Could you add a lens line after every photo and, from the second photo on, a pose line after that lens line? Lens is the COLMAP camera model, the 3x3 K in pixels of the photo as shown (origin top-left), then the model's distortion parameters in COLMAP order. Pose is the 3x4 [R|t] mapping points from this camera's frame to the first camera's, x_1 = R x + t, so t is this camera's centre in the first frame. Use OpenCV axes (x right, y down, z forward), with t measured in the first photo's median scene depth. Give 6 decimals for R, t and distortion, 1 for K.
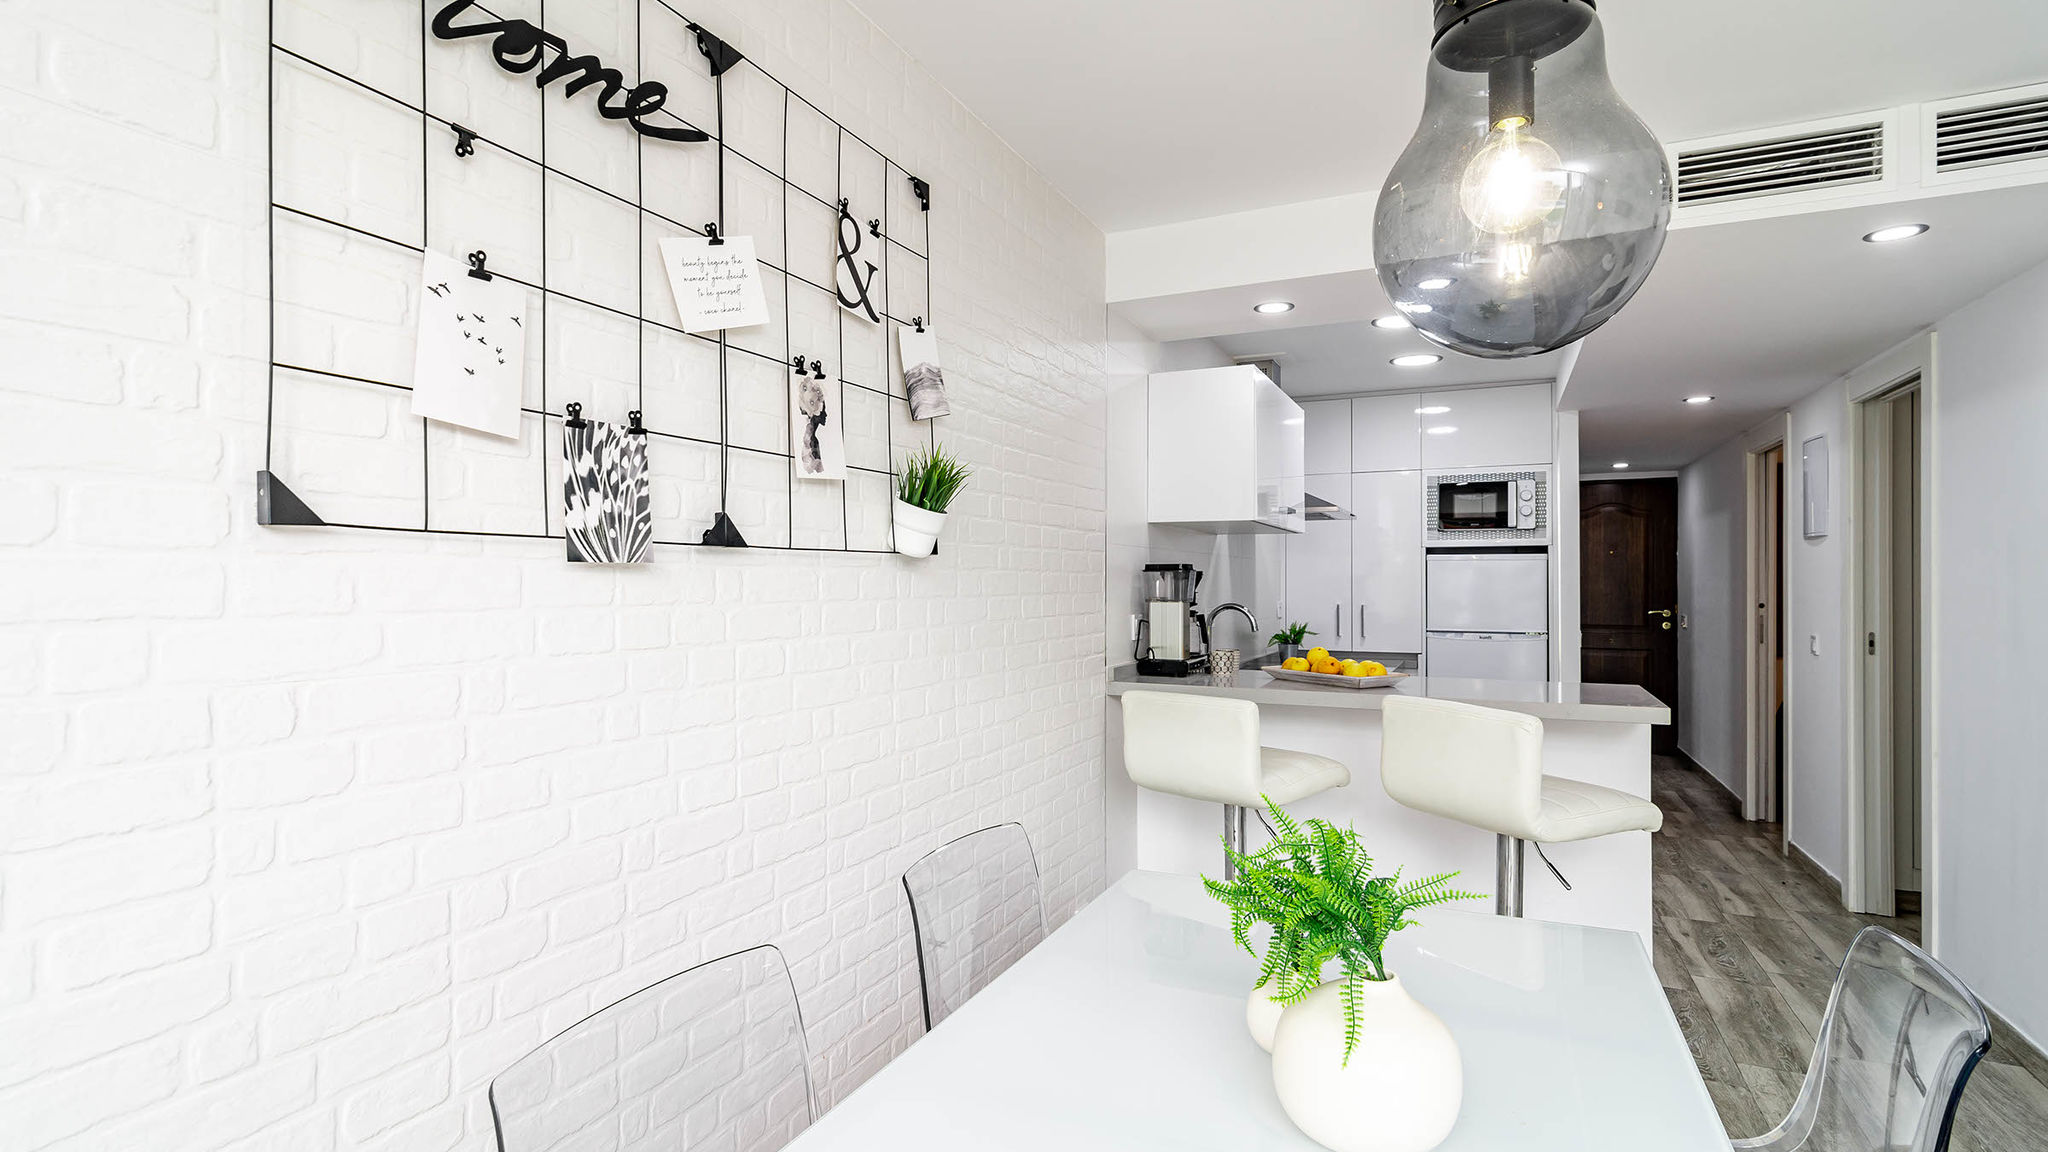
lens RADIAL K [[1010.5, 0, 1024.0], [0, 1010.5, 576.0], [0, 0, 1]] dist [0.002819, 0.000698]
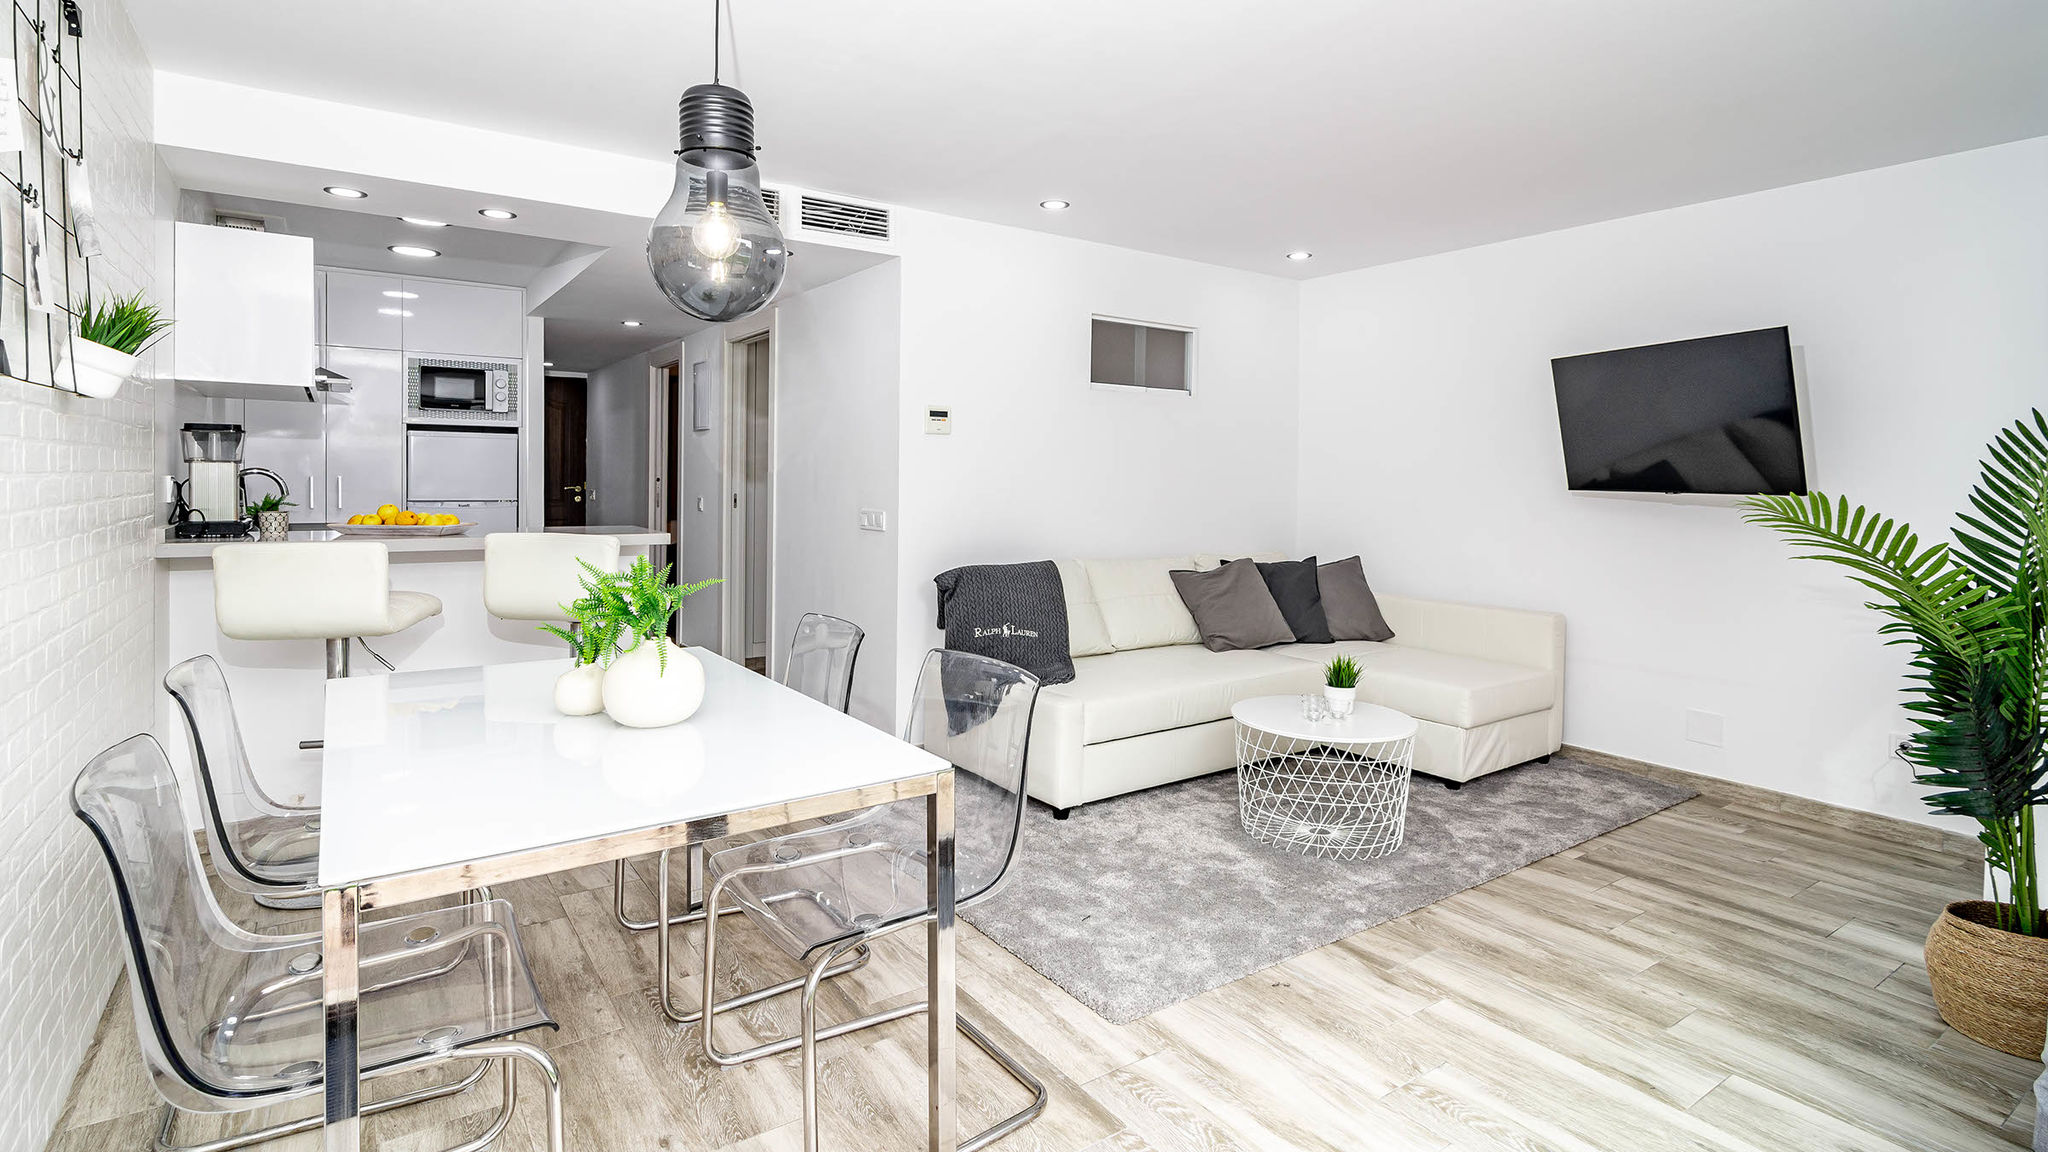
lens RADIAL K [[1016.6, 0, 989.8], [0, 1016.6, 510.0], [0, 0, 1]] dist [-0.000809, 0.000676]
pose [[0.533650, -0.018210, 0.845509, -0.234805], [-0.018806, 0.999265, 0.033391, 0.019701], [-0.845496, -0.033720, 0.532916, -0.134346]]
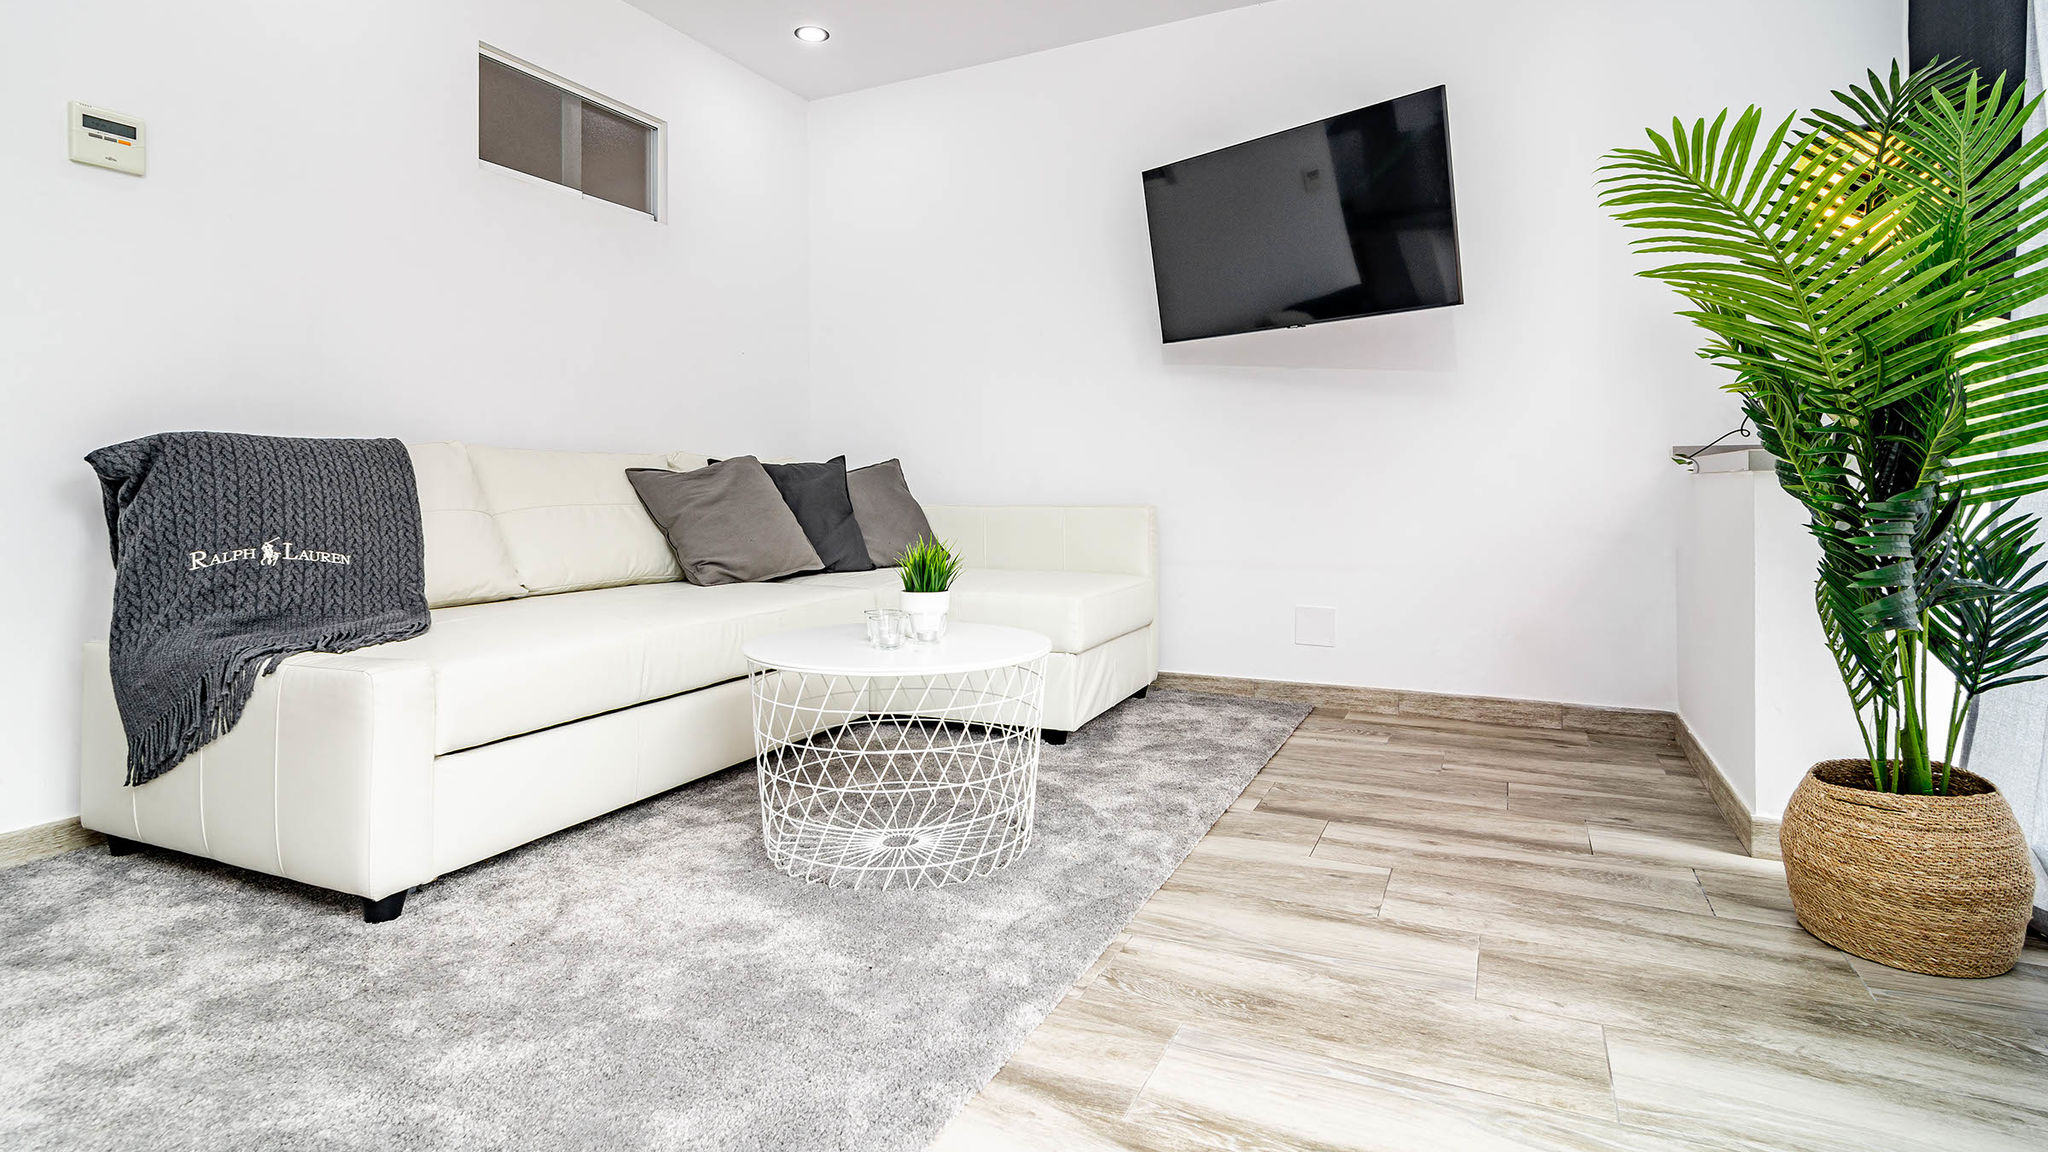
lens RADIAL K [[969.6, 0, 1024.1], [0, 969.6, 512.6], [0, 0, 1]] dist [-0.000773, 0.000152]
pose [[0.010633, 0.001531, 0.999942, 0.115388], [-0.004399, 0.999989, -0.001484, 0.138550], [-0.999934, -0.004383, 0.010639, -0.002424]]
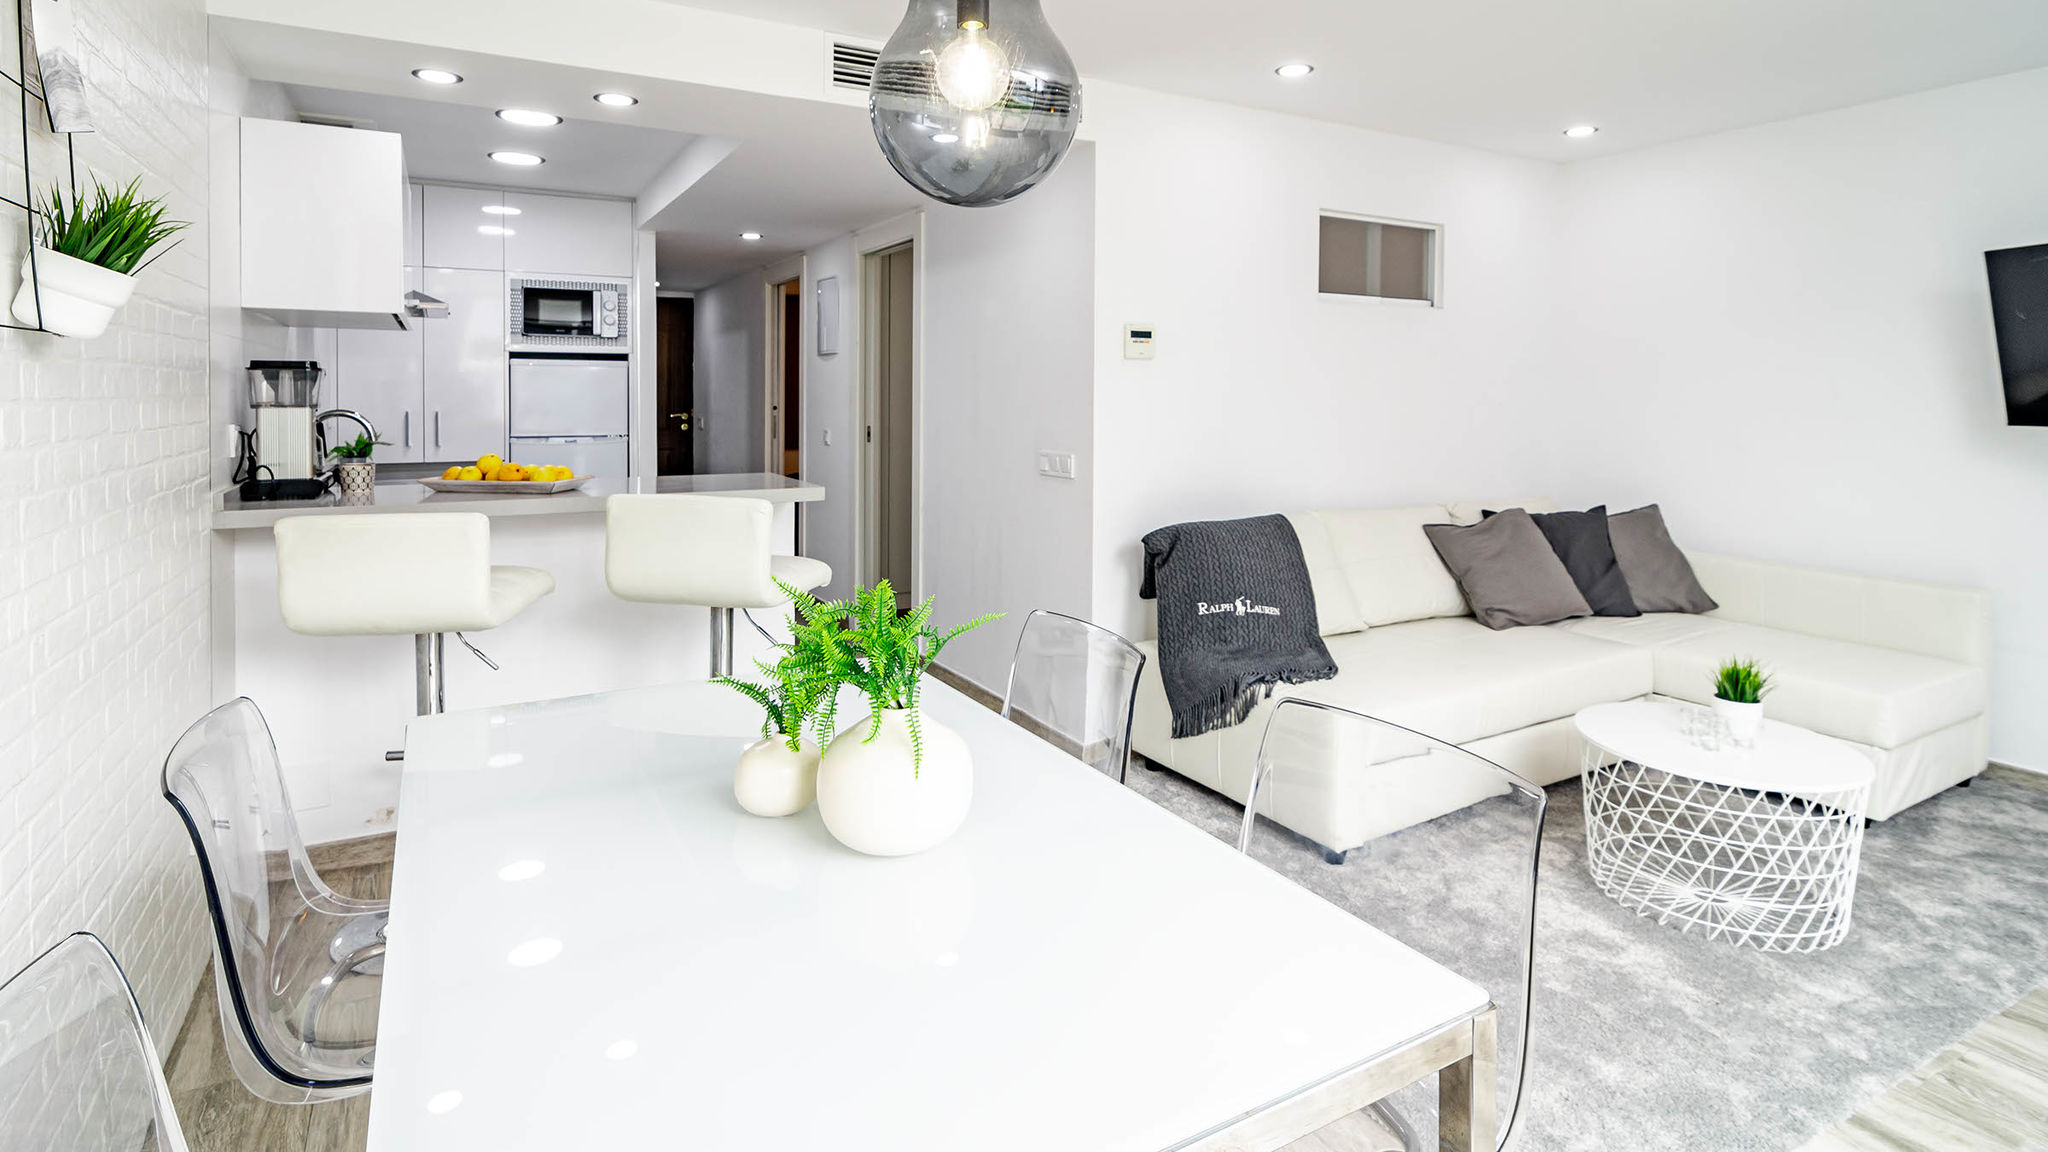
lens RADIAL K [[1014.3, 0, 998.0], [0, 1014.3, 420.2], [0, 0, 1]] dist [-0.001788, 0.001257]
pose [[0.591282, -0.019483, 0.806230, -0.140146], [-0.008801, 0.999493, 0.030608, 0.004645], [-0.806417, -0.025194, 0.590810, 0.049784]]
